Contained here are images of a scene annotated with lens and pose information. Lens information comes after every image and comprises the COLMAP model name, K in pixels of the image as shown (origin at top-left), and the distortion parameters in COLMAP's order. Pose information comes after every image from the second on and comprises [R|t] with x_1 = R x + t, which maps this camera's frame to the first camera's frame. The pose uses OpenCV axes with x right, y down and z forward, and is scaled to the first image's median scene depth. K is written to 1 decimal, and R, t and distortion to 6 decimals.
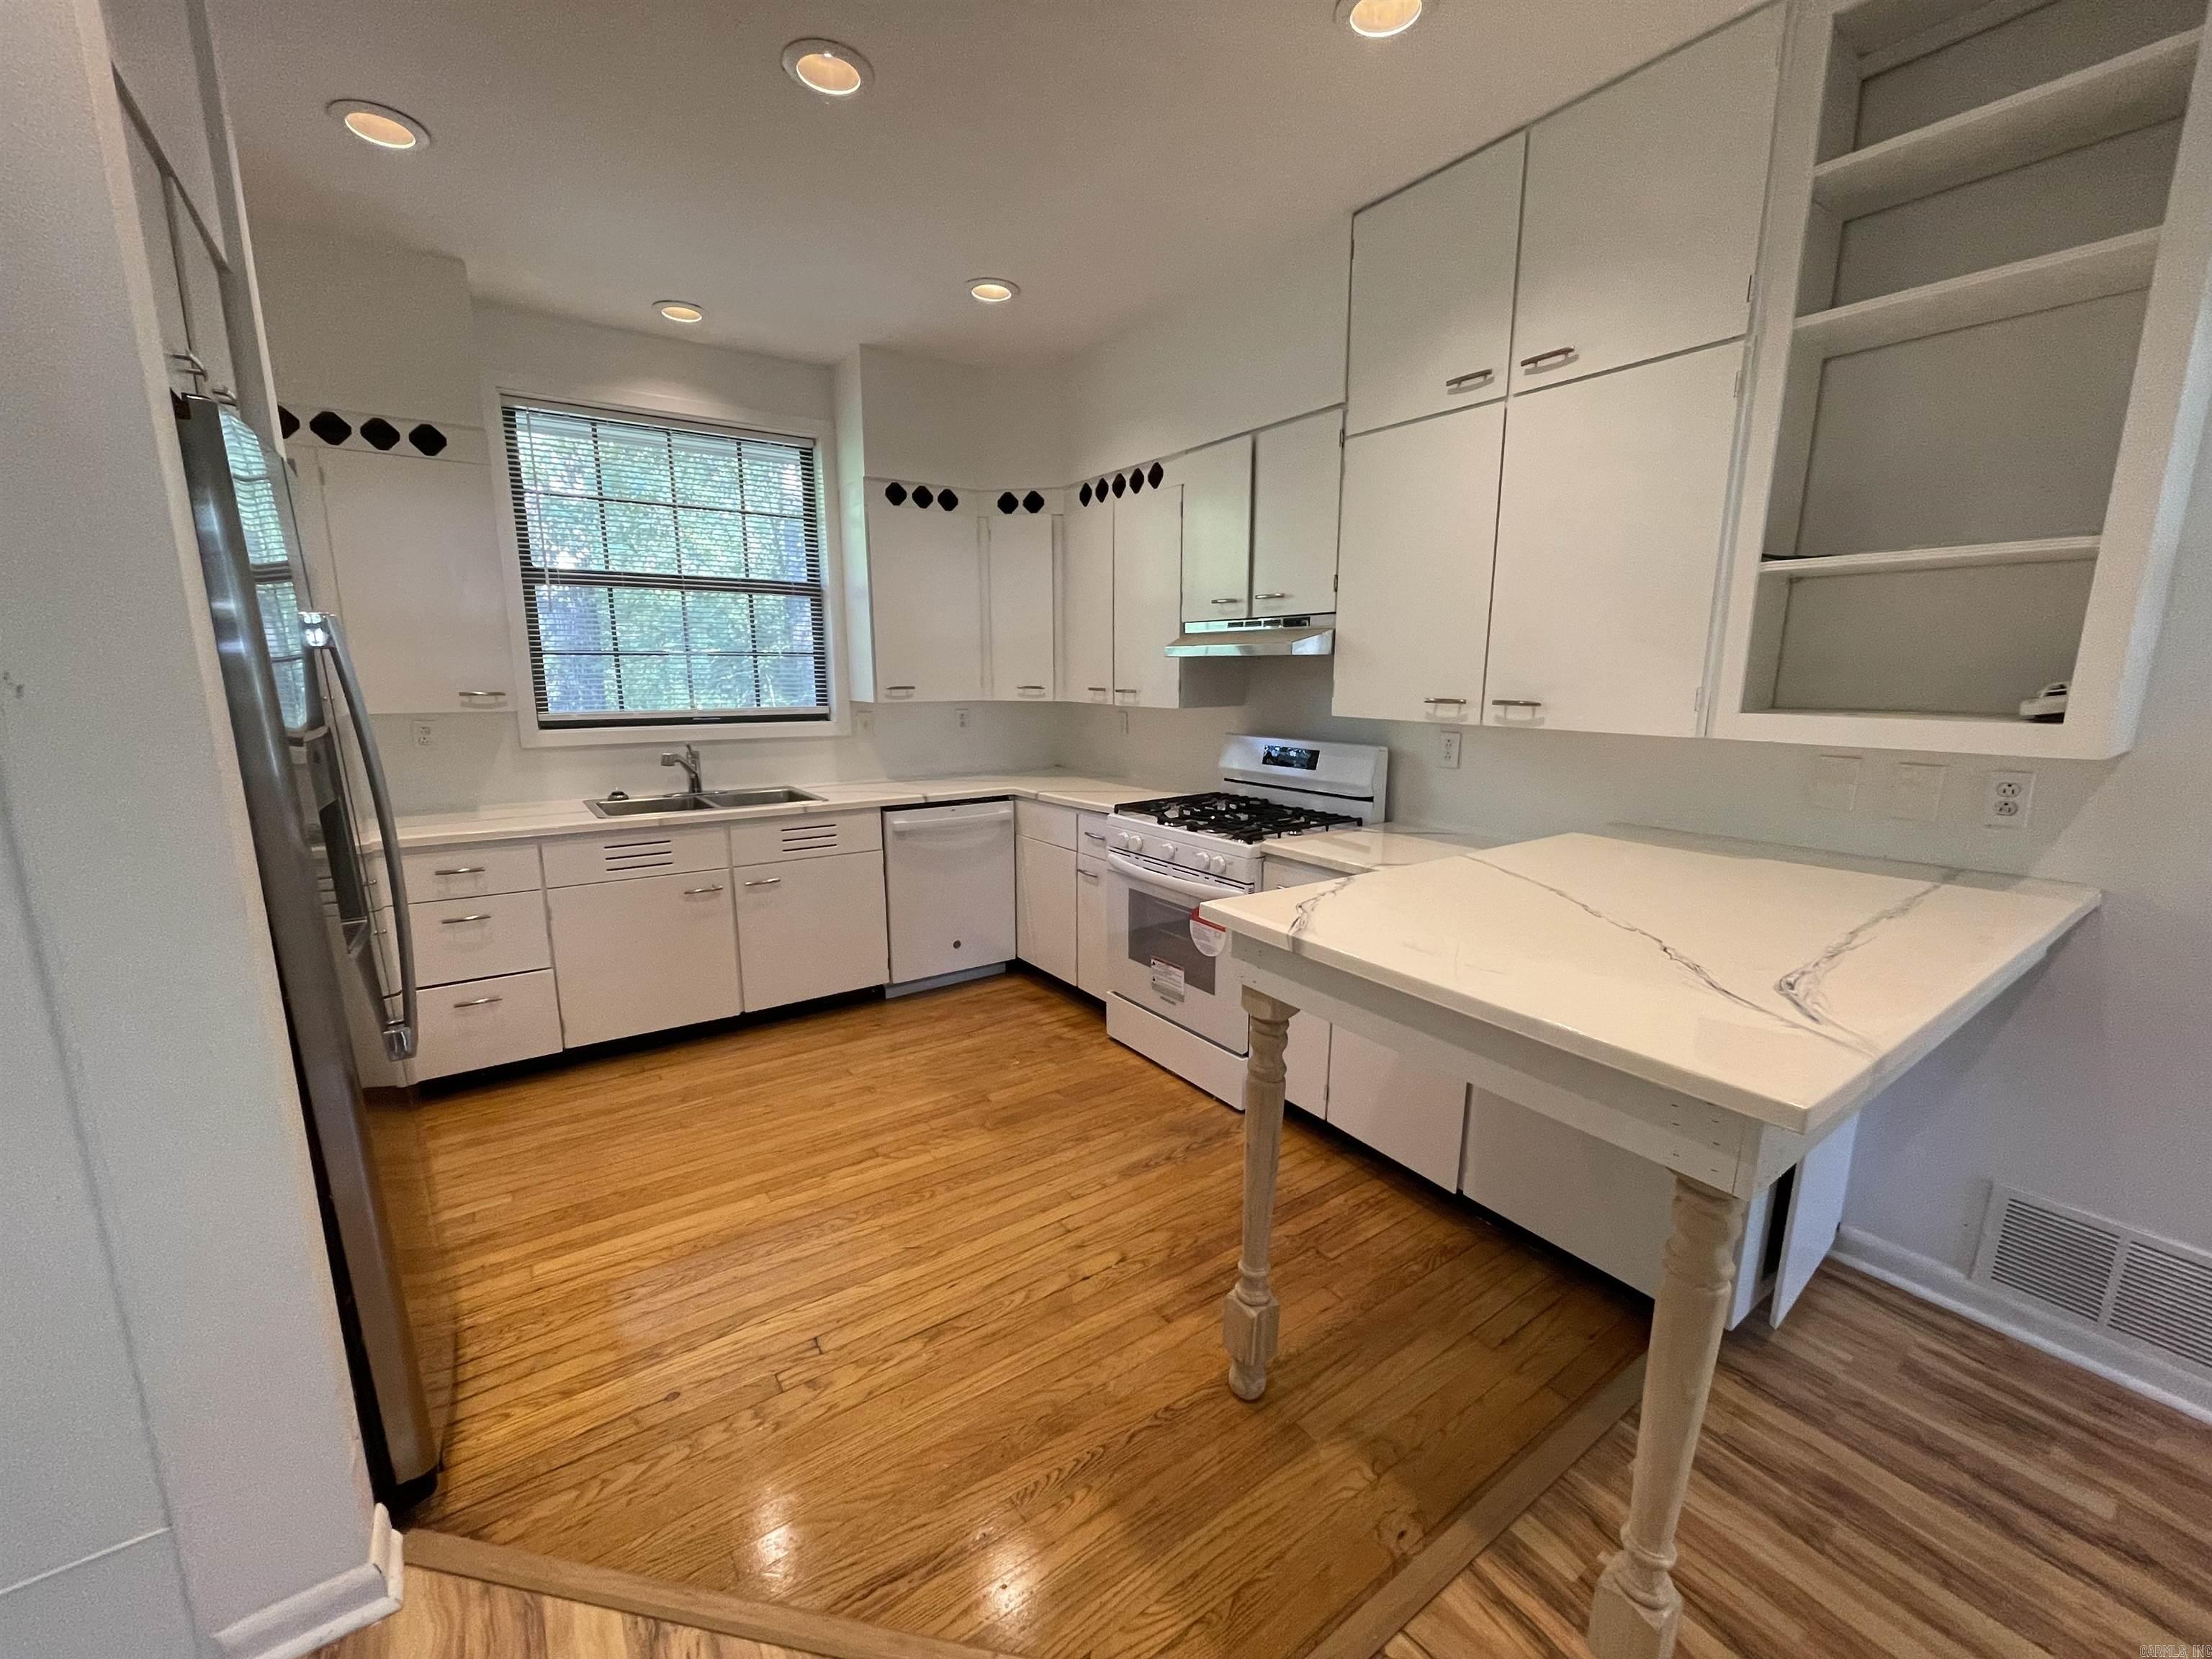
lens RADIAL K [[884.3, 0, 1101.1], [0, 884.3, 839.5], [0, 0, 1]] dist [-0.004924, 0.000153]
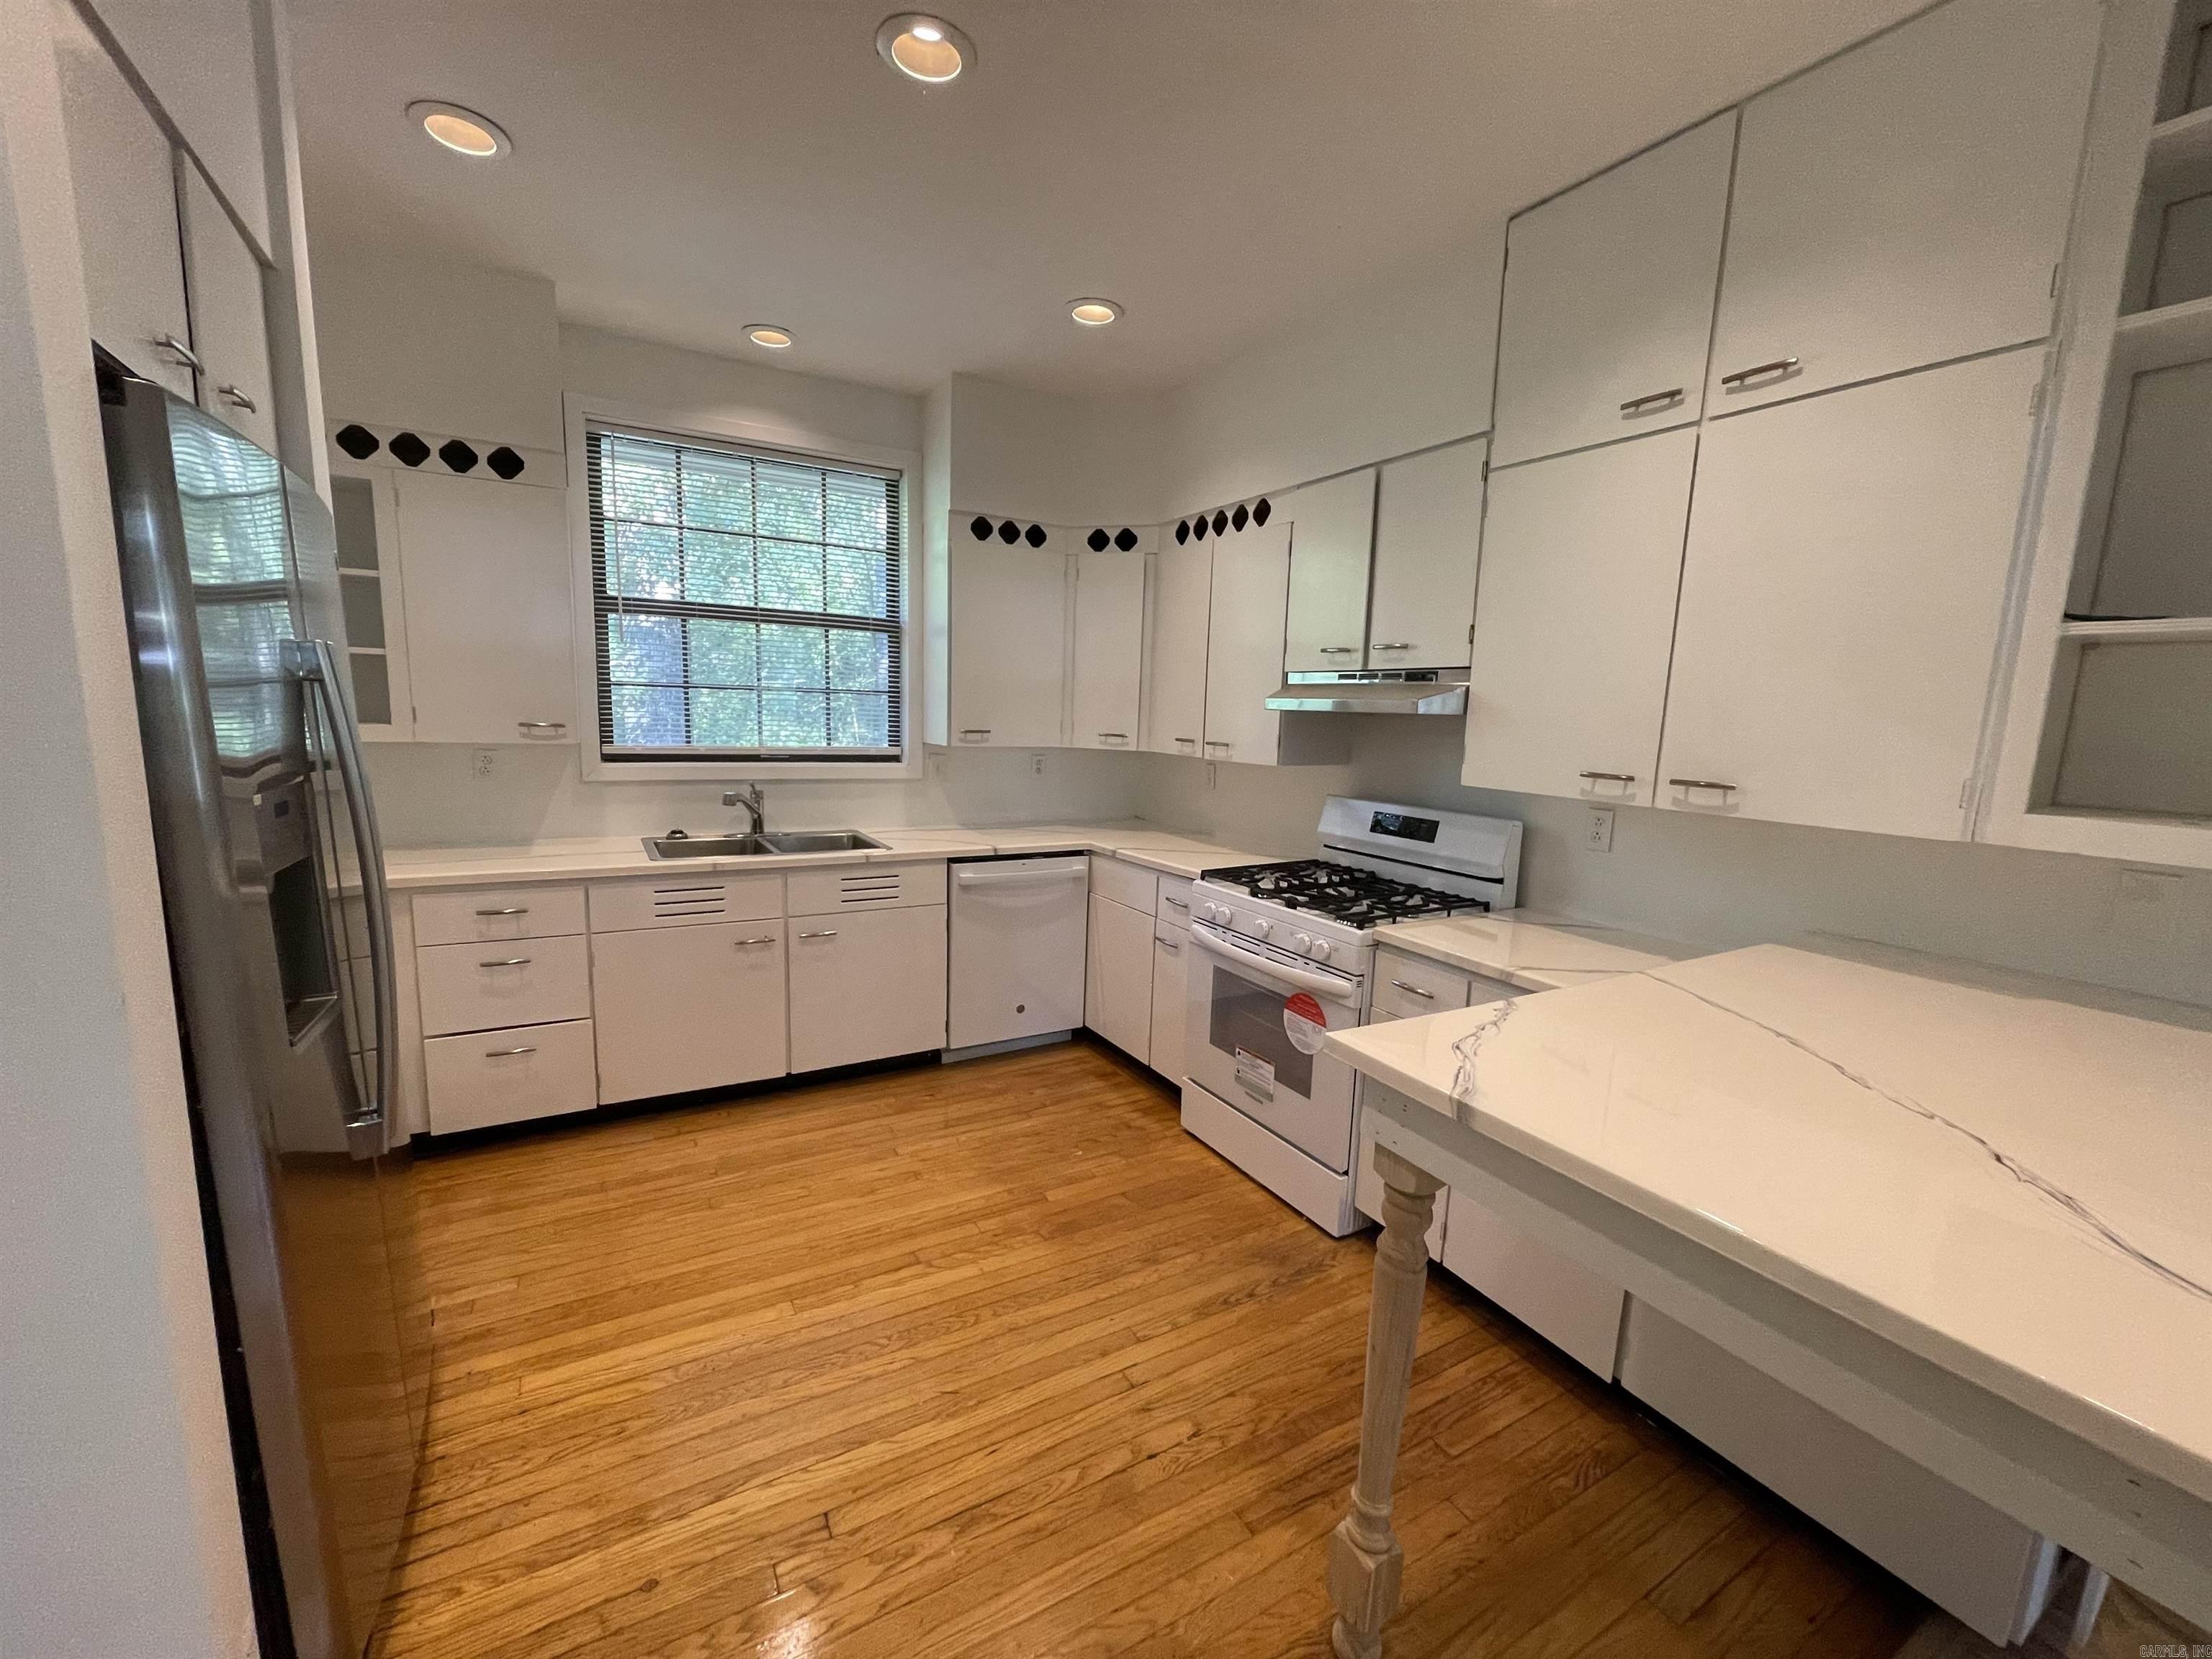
lens RADIAL K [[884.3, 0, 1101.1], [0, 884.3, 839.5], [0, 0, 1]] dist [-0.004924, 0.000153]
pose [[0.995708, 0.044683, -0.081044, -0.016981], [-0.048204, 0.997953, -0.042017, -0.031973], [0.079001, 0.045743, 0.995825, 0.106504]]
